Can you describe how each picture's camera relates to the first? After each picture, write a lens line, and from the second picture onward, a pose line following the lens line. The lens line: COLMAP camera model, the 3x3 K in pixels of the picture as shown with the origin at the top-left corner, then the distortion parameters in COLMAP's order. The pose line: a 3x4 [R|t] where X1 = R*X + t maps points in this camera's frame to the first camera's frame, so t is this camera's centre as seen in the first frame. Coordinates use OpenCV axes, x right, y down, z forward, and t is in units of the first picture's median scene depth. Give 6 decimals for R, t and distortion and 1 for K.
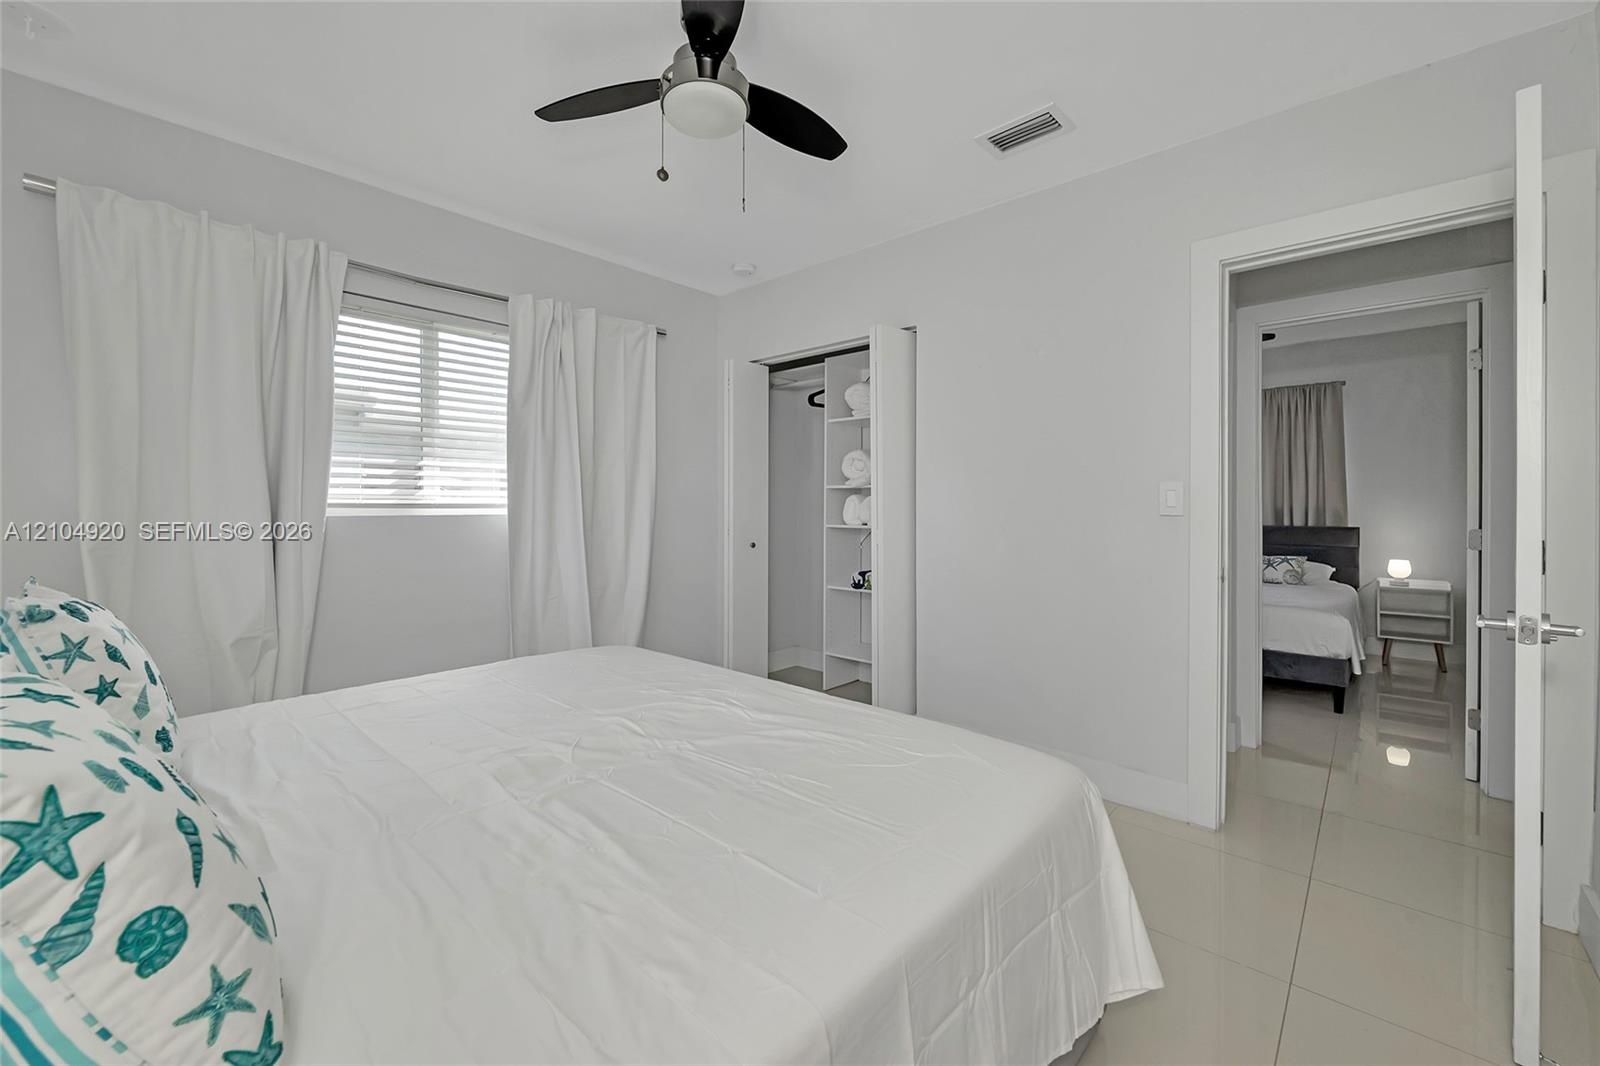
lens RADIAL K [[653.9, 0, 798.1], [0, 653.9, 509.0], [0, 0, 1]] dist [-0.001068, -0.000058]
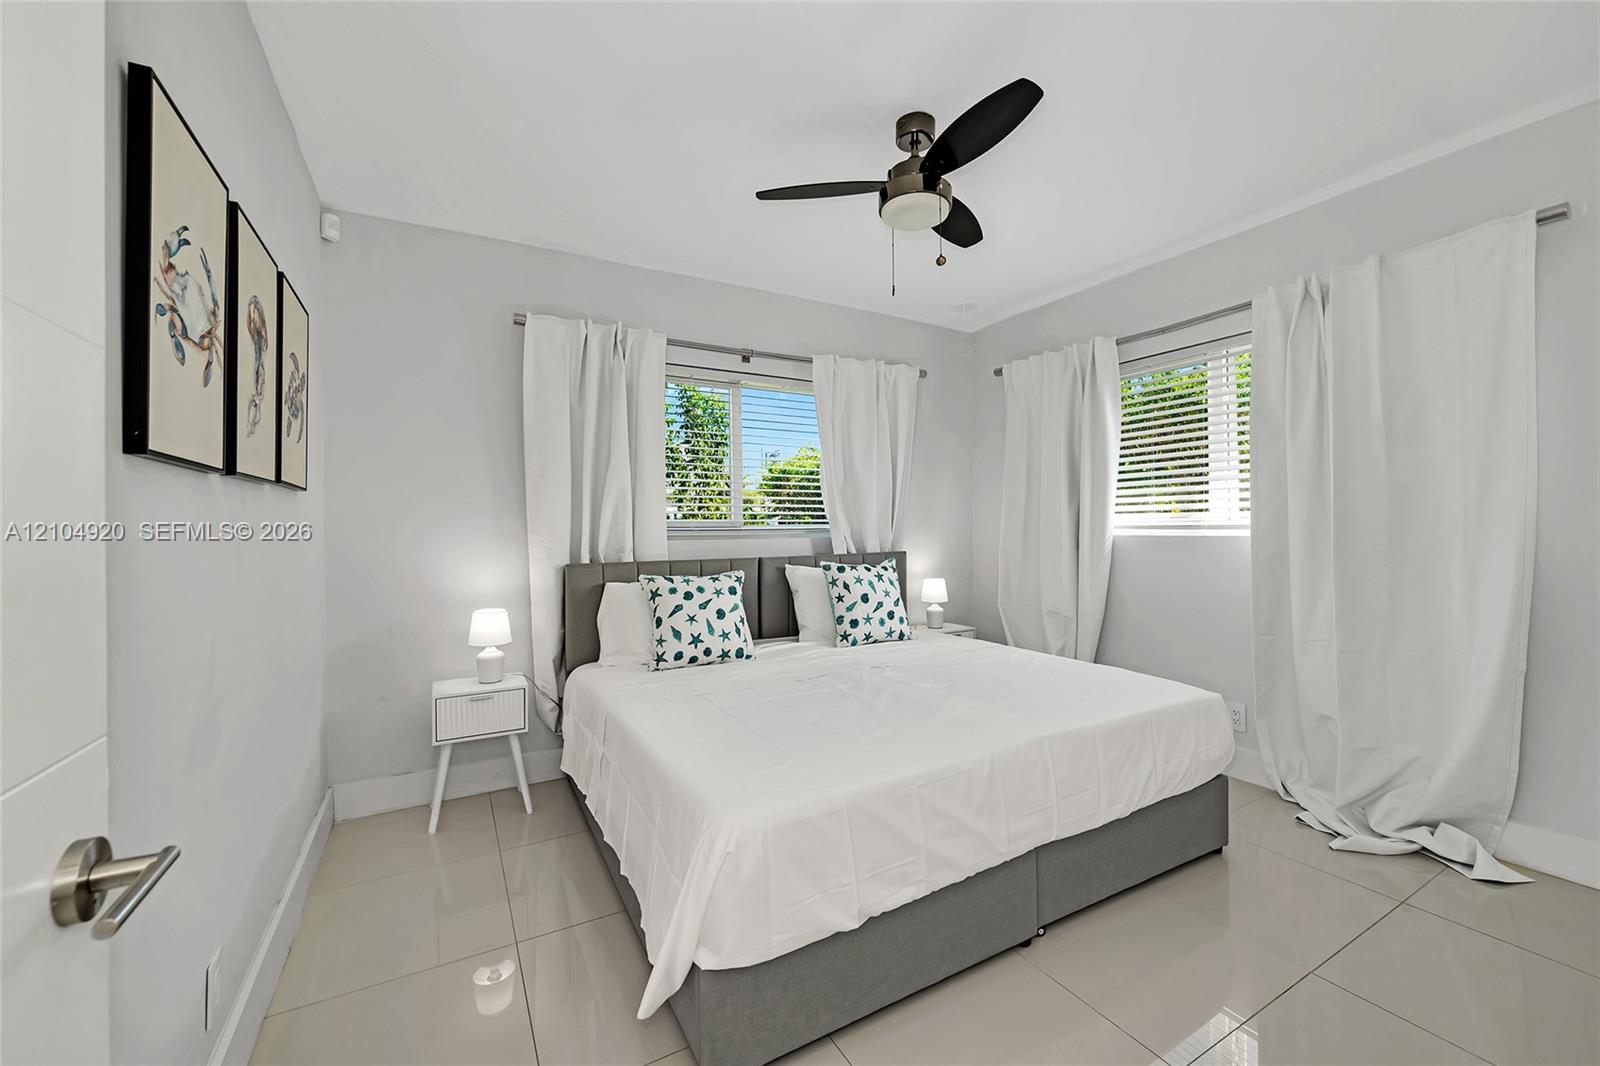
lens RADIAL K [[641.2, 0, 797.0], [0, 641.2, 524.0], [0, 0, 1]] dist [-0.001237, -0.000090]
pose [[-0.310397, -0.003042, -0.950602, 0.647345], [0.007254, 0.999958, -0.005569, -0.008810], [0.950579, -0.008624, -0.310362, 0.695713]]
